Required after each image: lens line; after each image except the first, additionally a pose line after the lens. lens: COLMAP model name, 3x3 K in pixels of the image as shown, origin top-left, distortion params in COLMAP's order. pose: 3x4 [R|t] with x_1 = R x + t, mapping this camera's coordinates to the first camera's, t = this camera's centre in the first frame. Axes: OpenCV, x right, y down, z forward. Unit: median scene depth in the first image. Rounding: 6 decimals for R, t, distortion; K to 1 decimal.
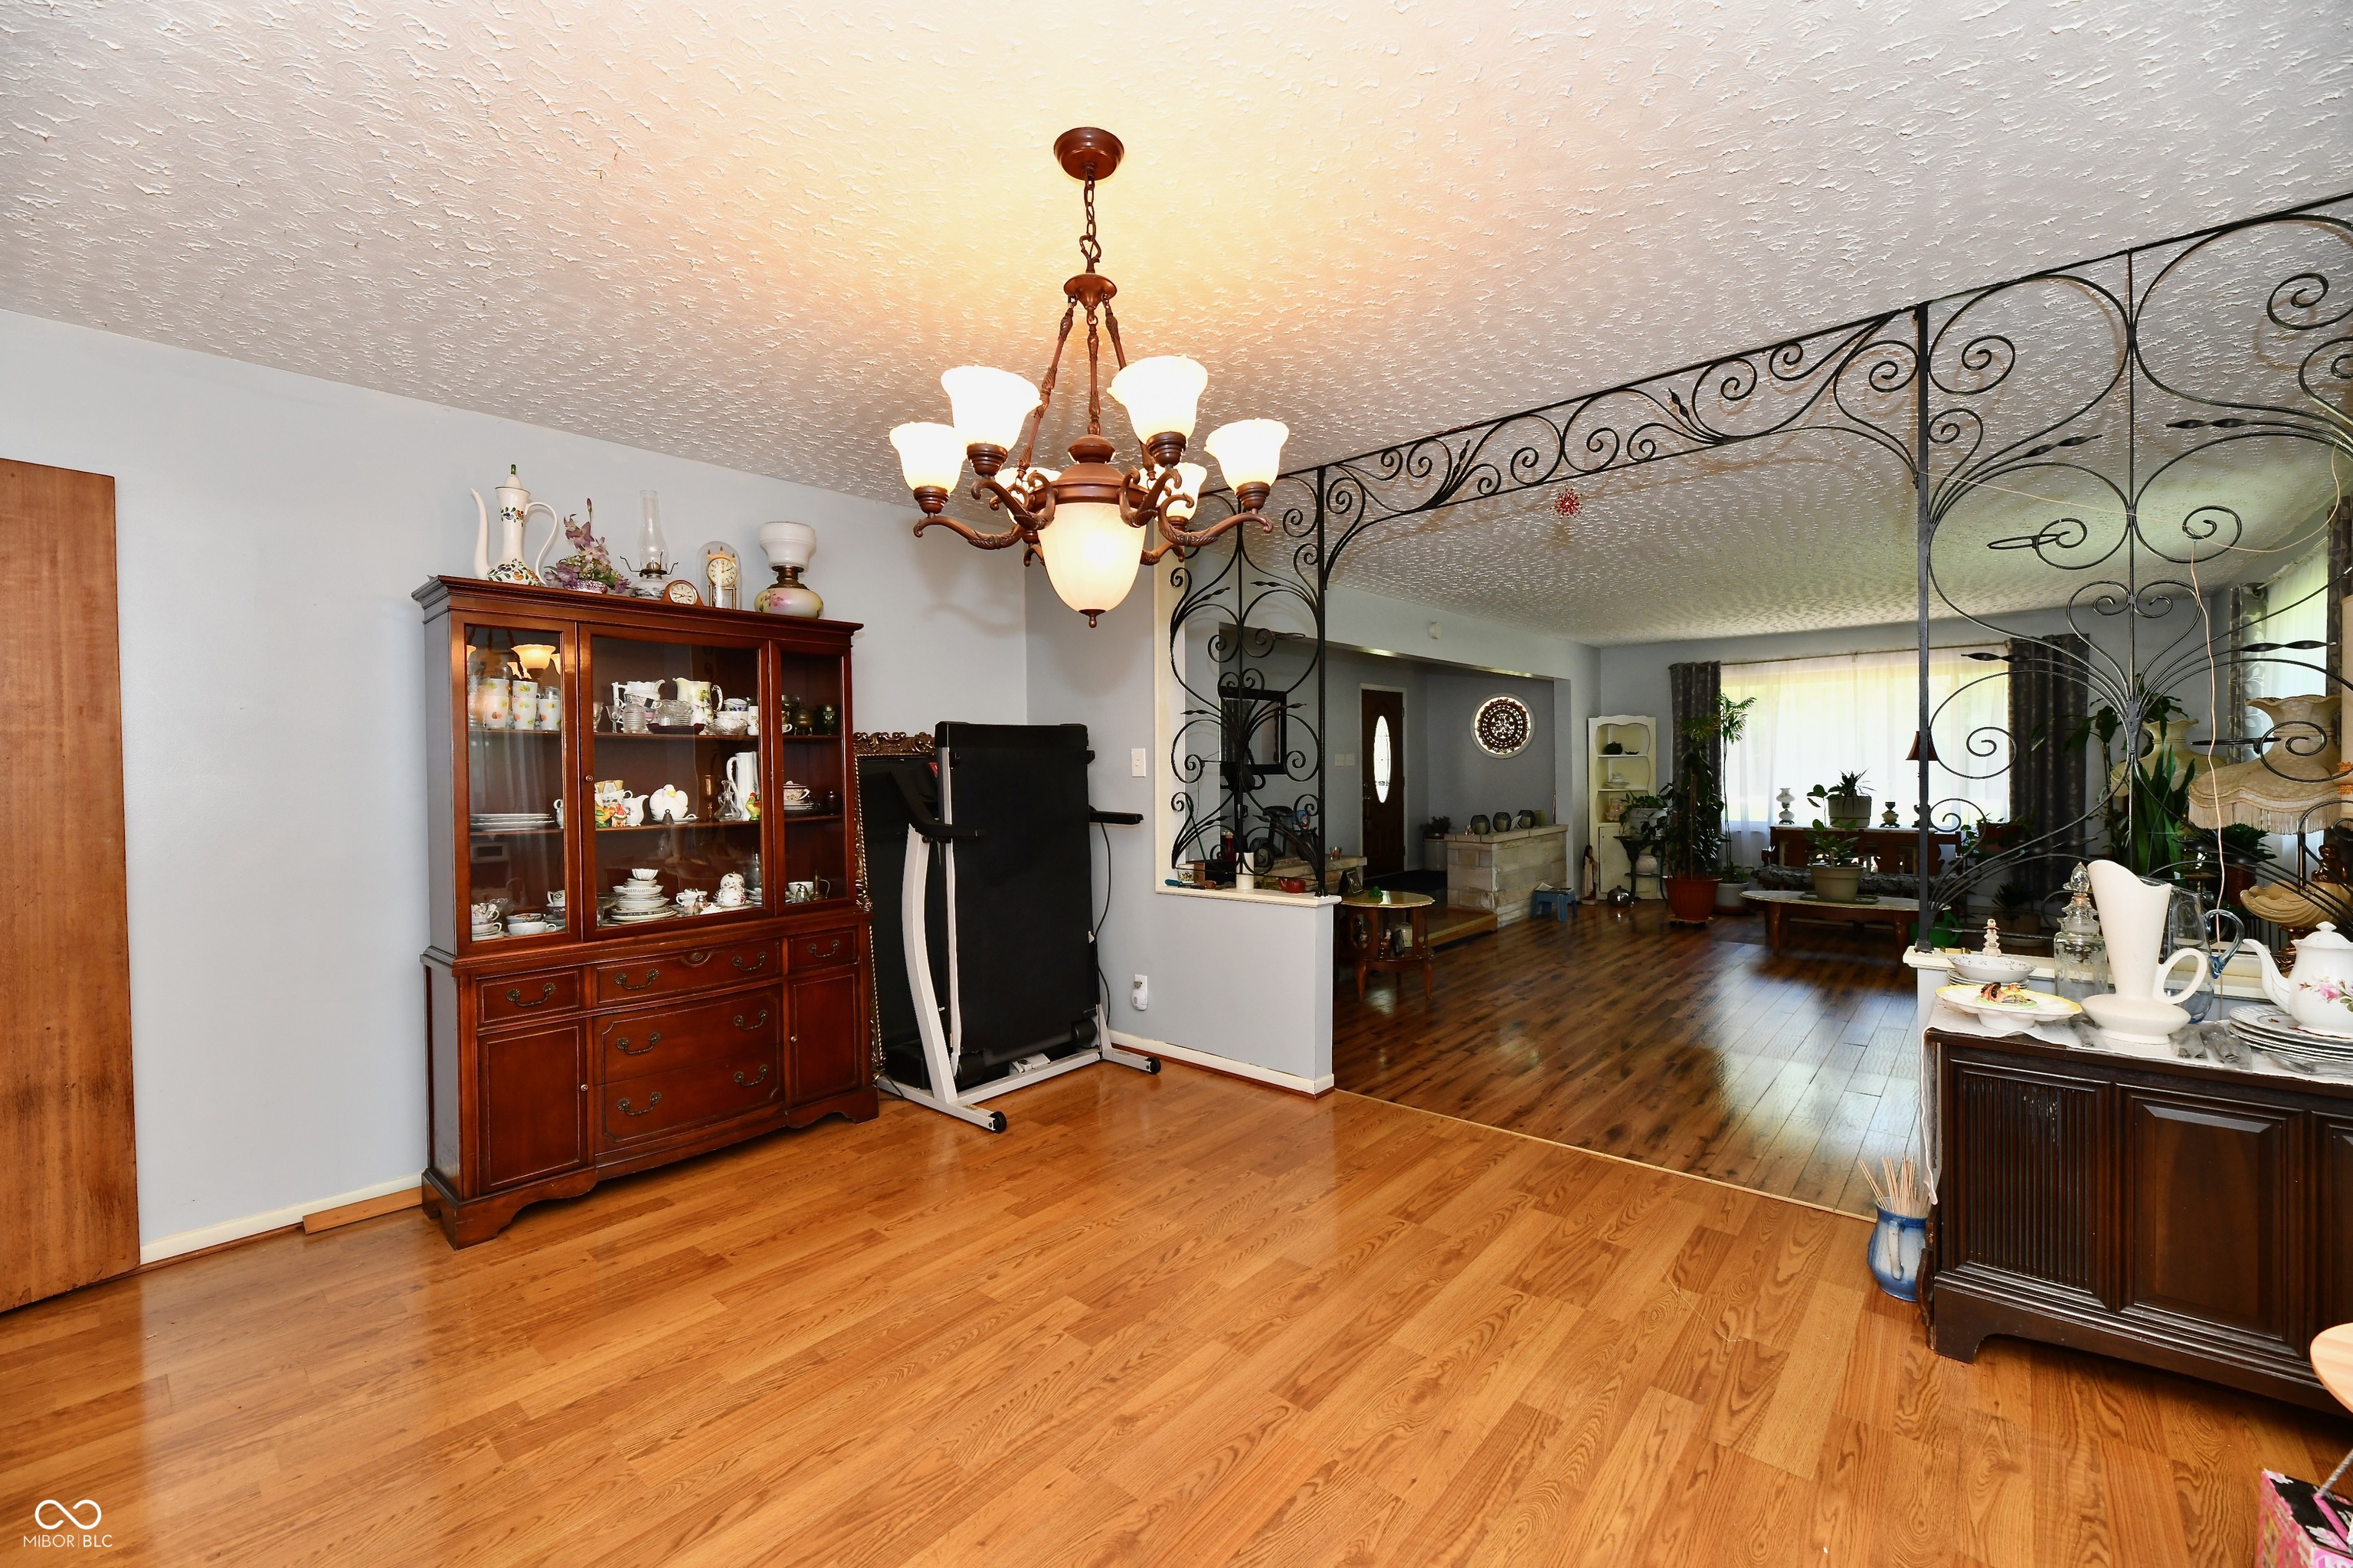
lens RADIAL K [[962.3, 0, 1165.1], [0, 962.3, 769.4], [0, 0, 1]] dist [-0.001124, -0.003014]
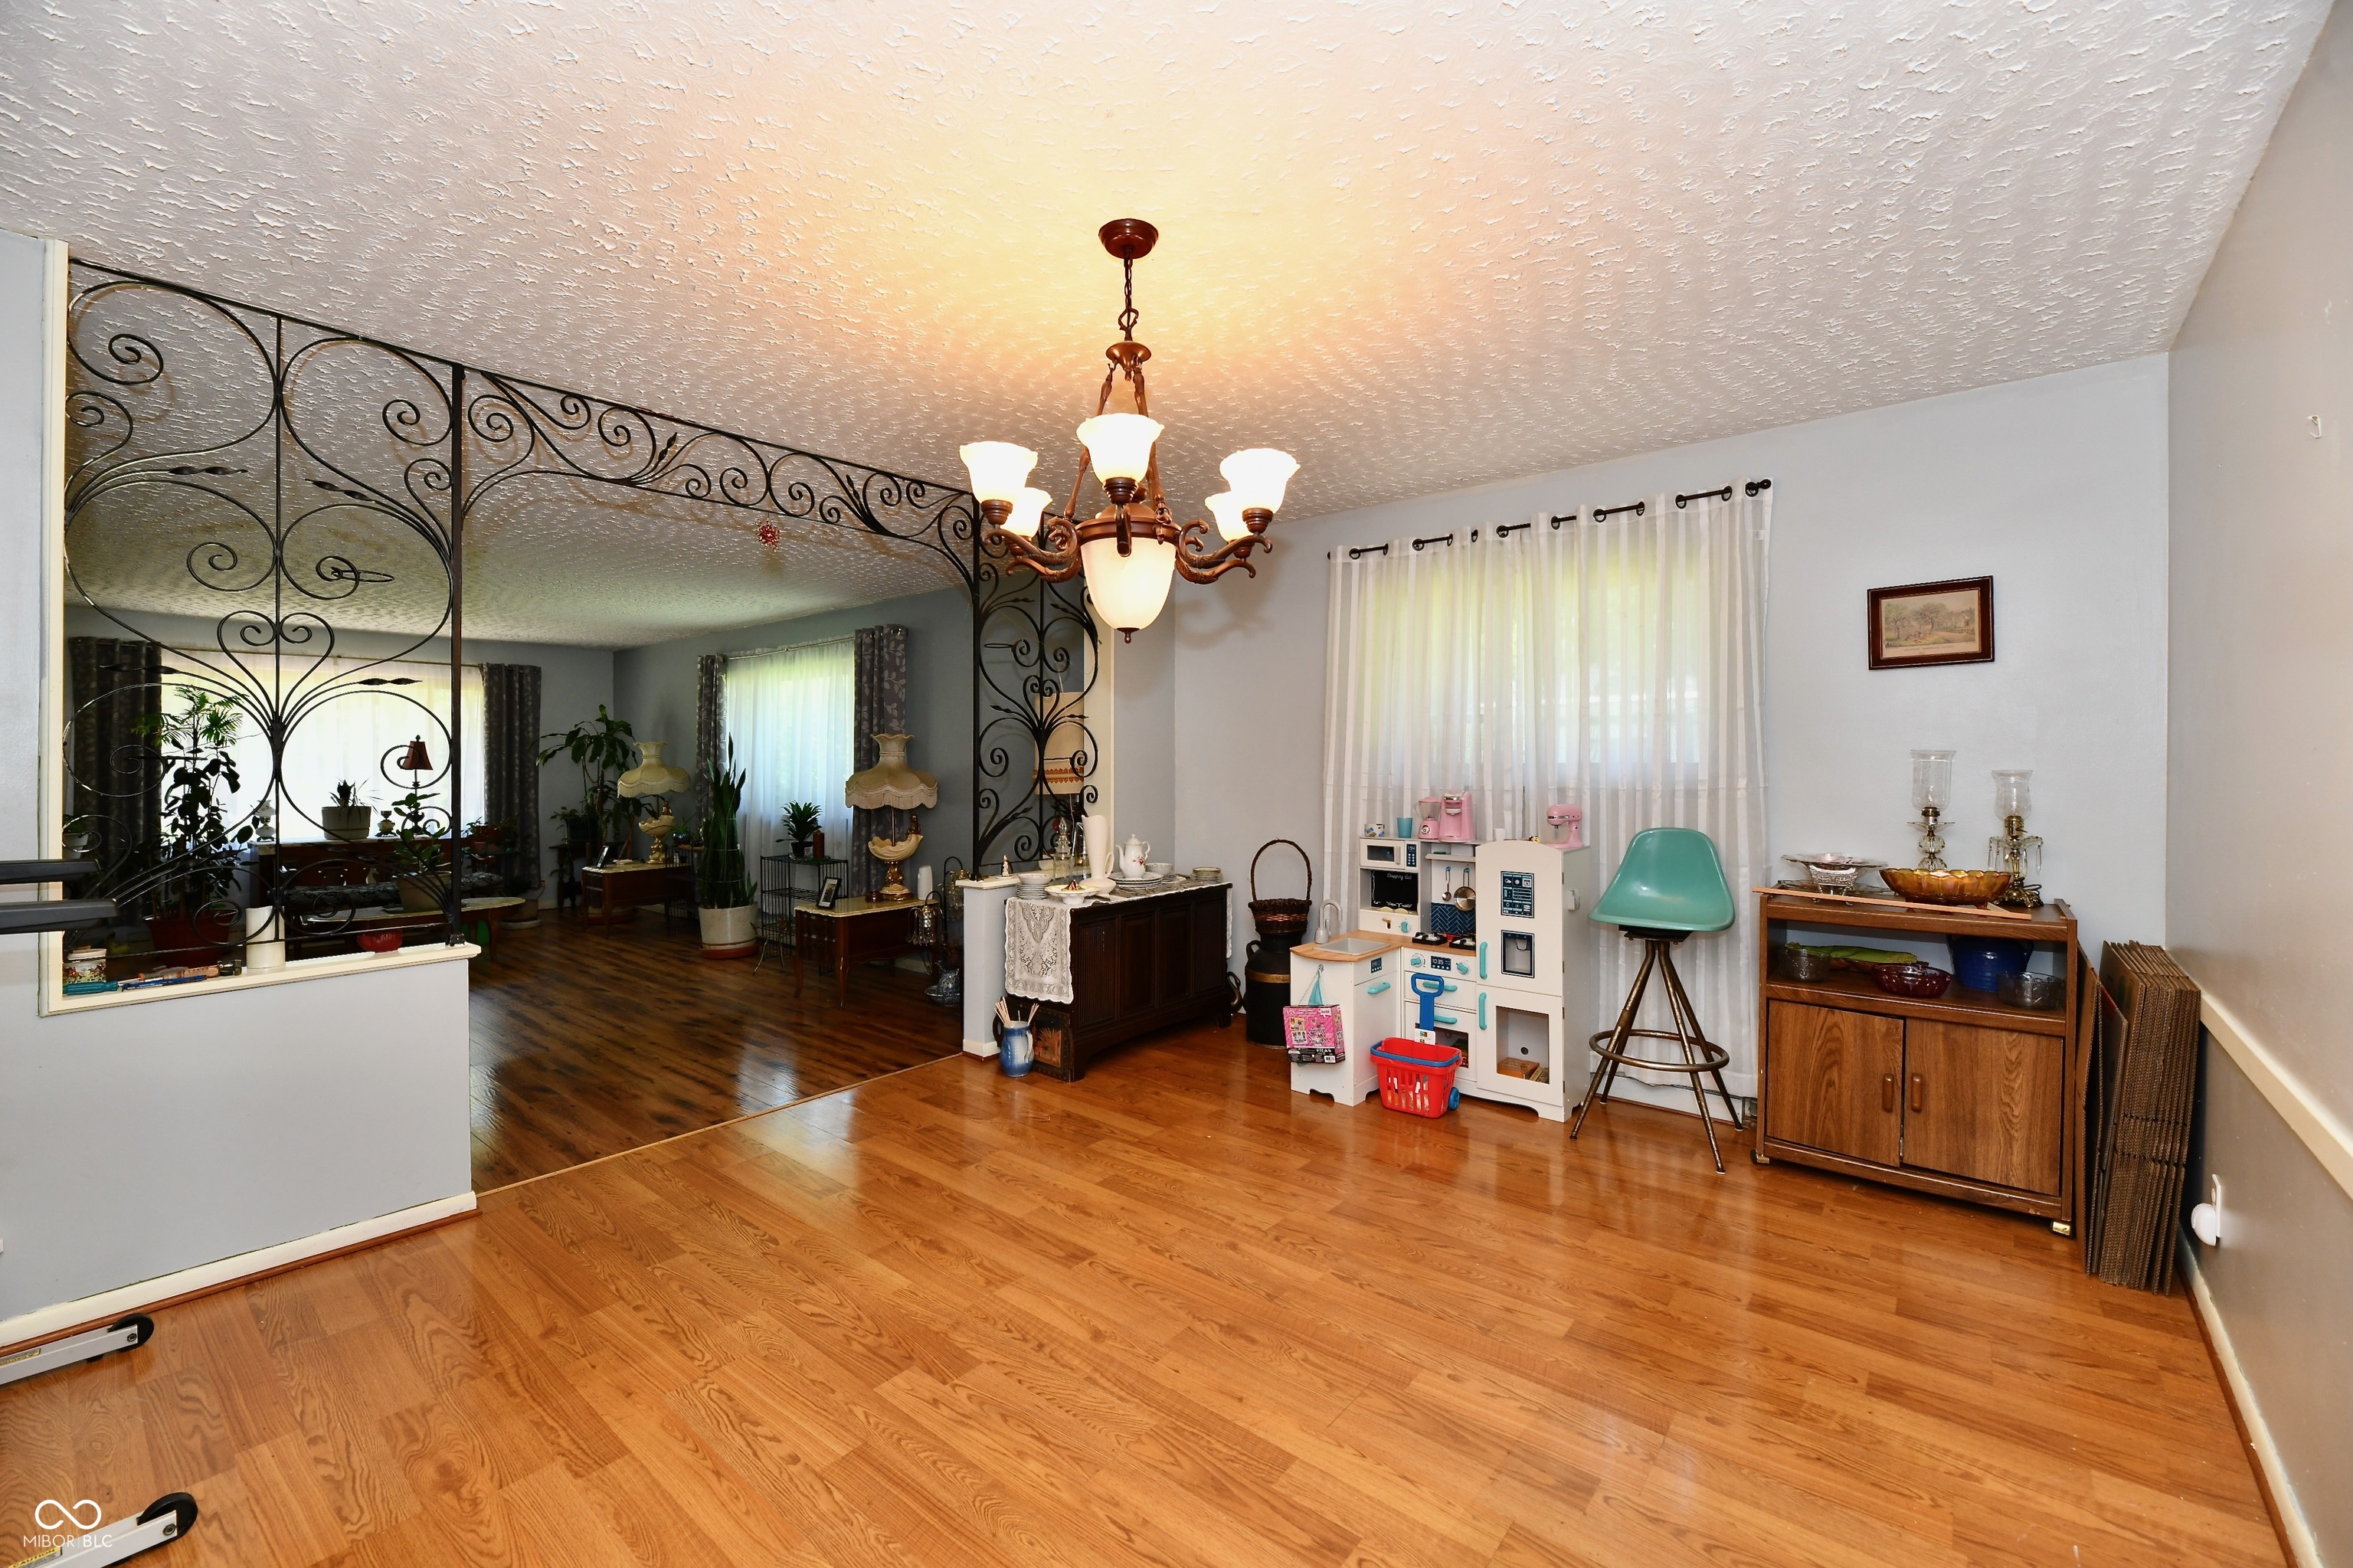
lens RADIAL K [[962.3, 0, 1172.2], [0, 962.3, 769.9], [0, 0, 1]] dist [-0.001124, -0.003014]
pose [[-0.034622, 0.007261, 0.999374, -0.280713], [0.005945, 0.999957, -0.007059, 0.003256], [-0.999383, 0.005697, -0.034664, 0.223614]]
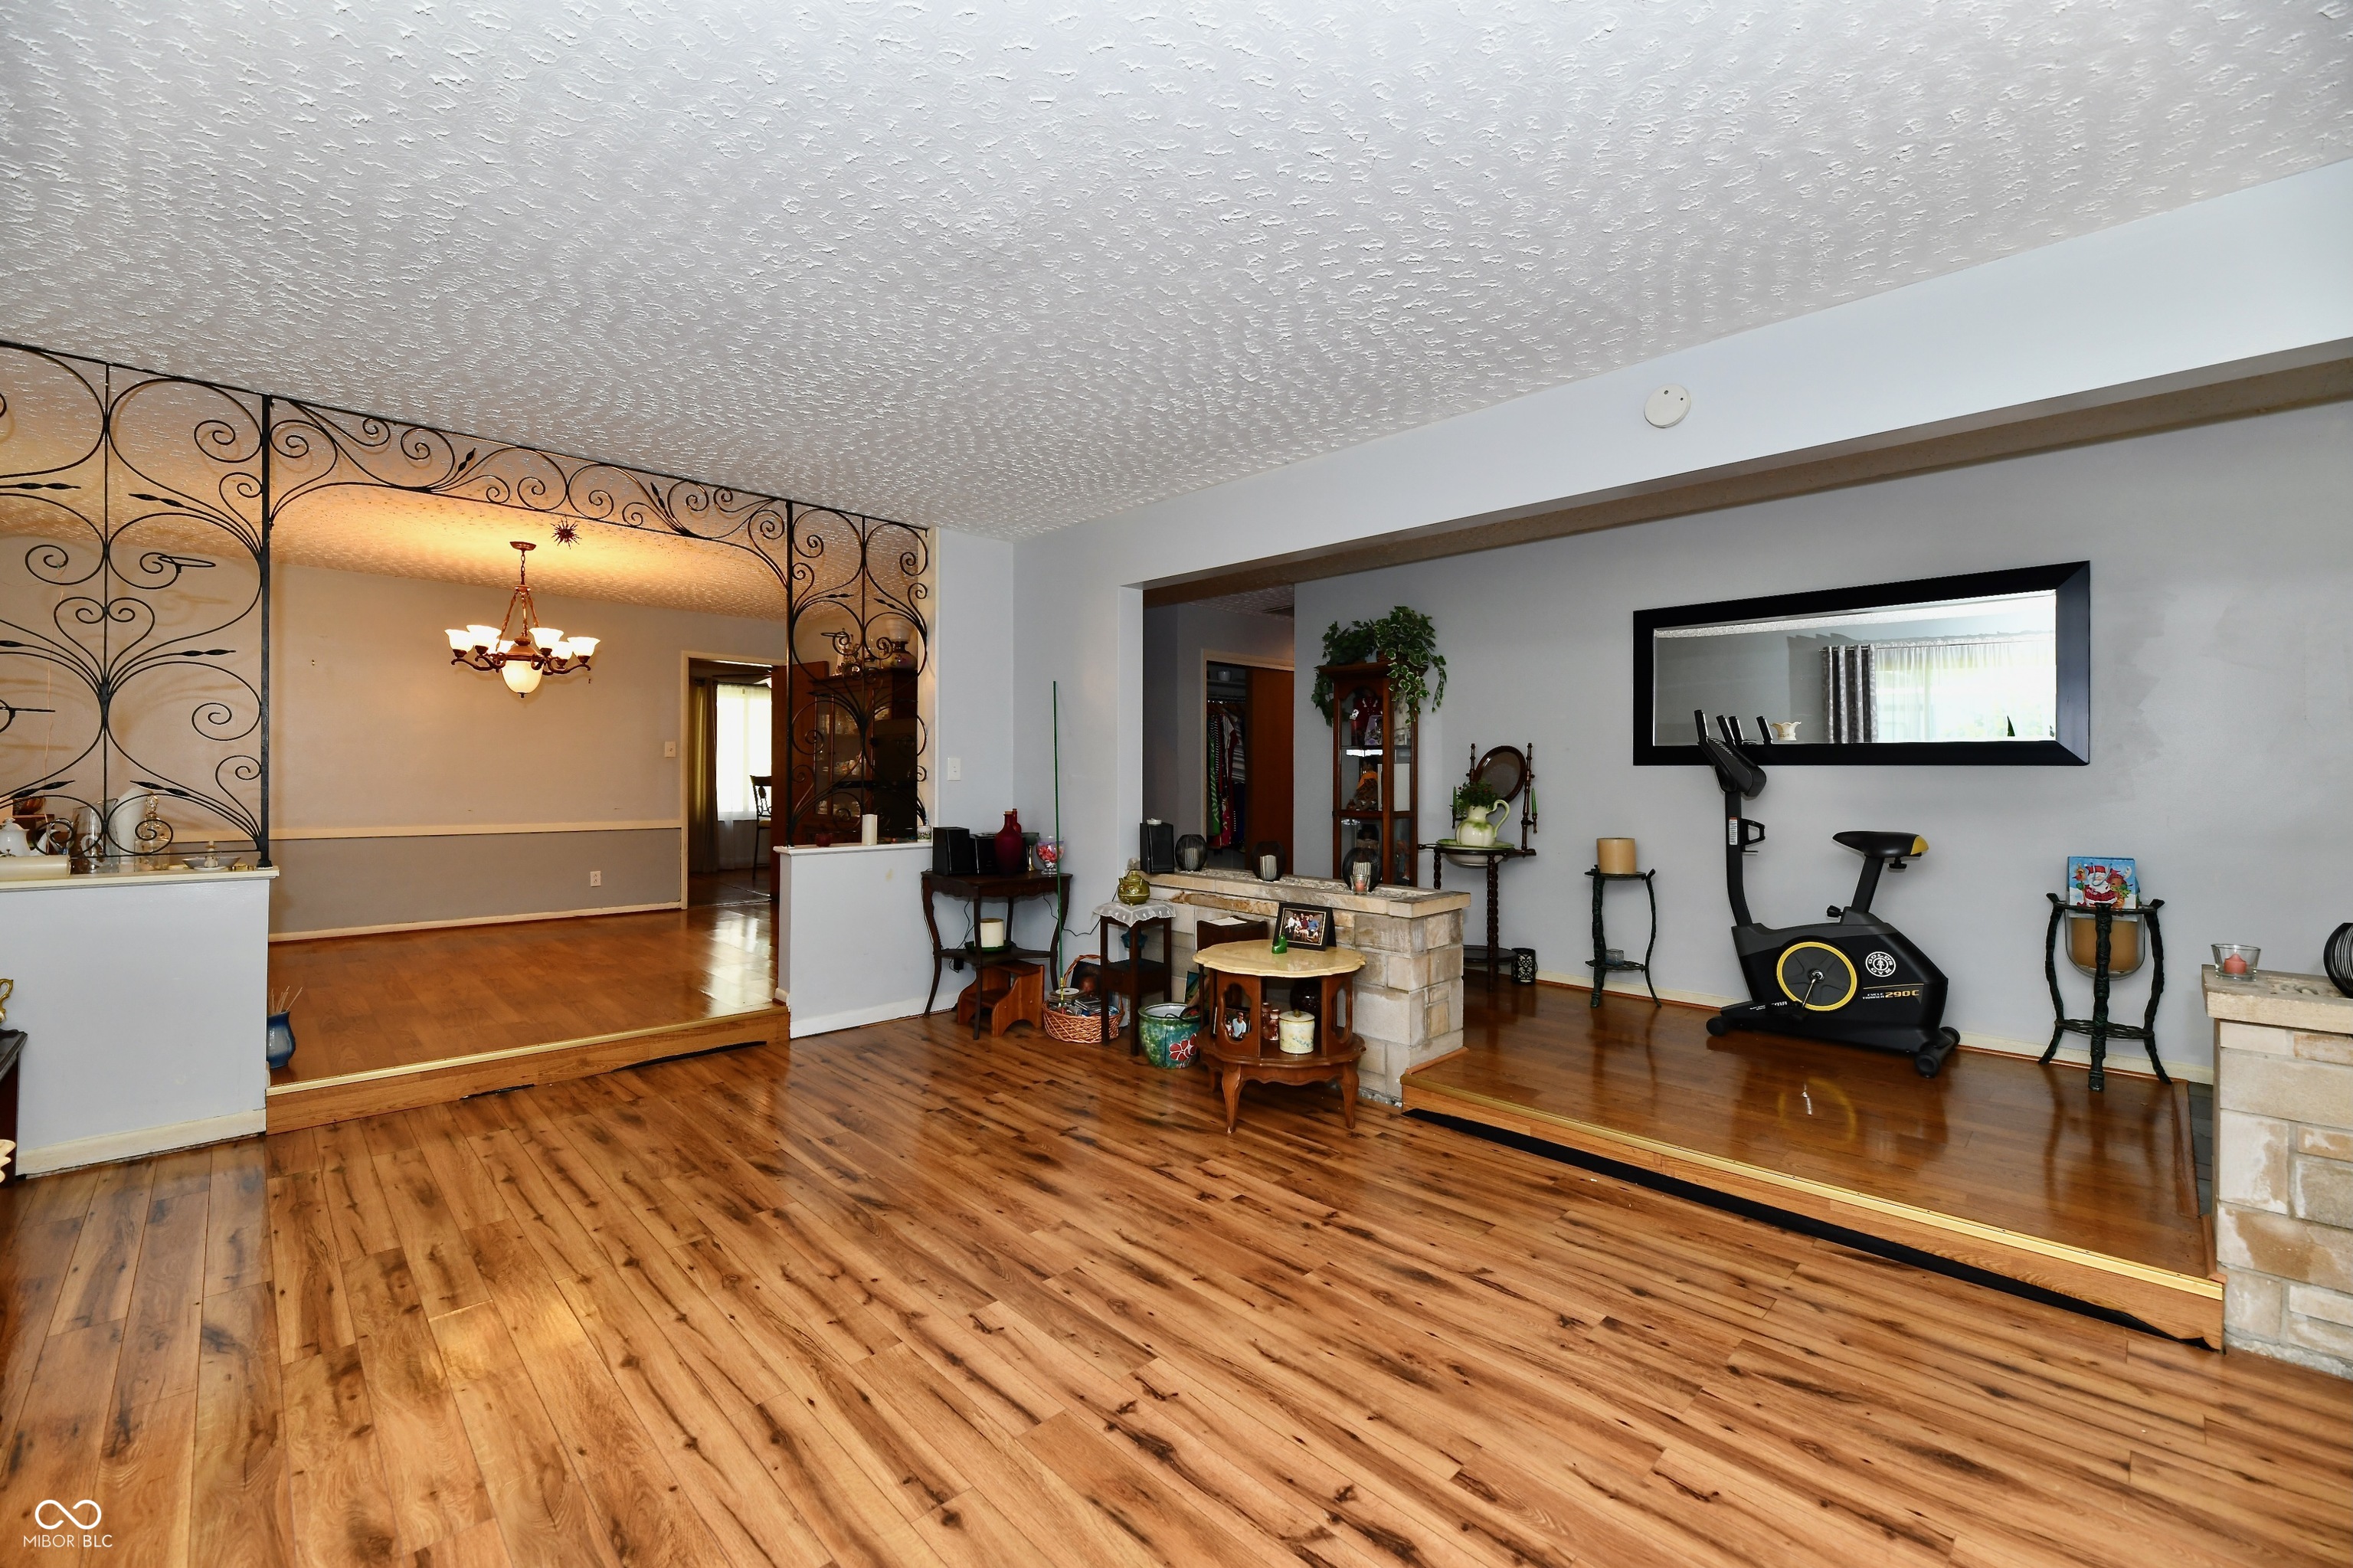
lens RADIAL K [[962.3, 0, 1166.9], [0, 962.3, 775.1], [0, 0, 1]] dist [-0.001124, -0.003014]
pose [[-0.074986, 0.014174, -0.997084, 0.639434], [-0.010351, 0.999834, 0.014991, 0.007844], [0.997131, 0.011445, -0.074827, 0.742765]]
